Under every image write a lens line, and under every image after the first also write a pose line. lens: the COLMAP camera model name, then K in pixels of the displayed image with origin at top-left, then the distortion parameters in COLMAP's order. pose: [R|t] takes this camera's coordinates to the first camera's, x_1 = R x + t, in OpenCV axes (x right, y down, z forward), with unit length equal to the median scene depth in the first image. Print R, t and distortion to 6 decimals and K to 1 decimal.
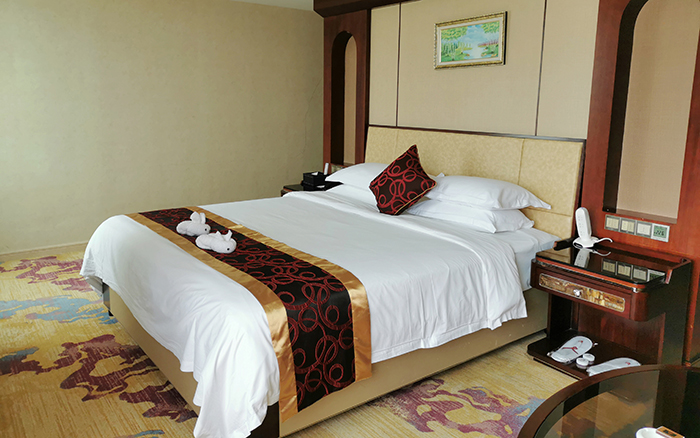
lens RADIAL K [[550.3, 0, 350.0], [0, 550.3, 219.0], [0, 0, 1]] dist [-0.002429, -0.004805]
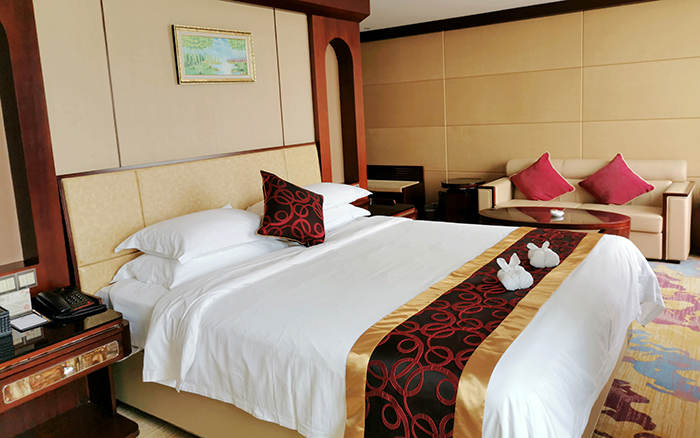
lens RADIAL K [[550.3, 0, 350.0], [0, 550.3, 219.0], [0, 0, 1]] dist [-0.002429, -0.004805]
pose [[-0.321294, -0.164324, 0.932613, -0.754834], [0.262666, 0.930723, 0.254482, -0.250119], [-0.909822, 0.326729, -0.255873, 1.144567]]
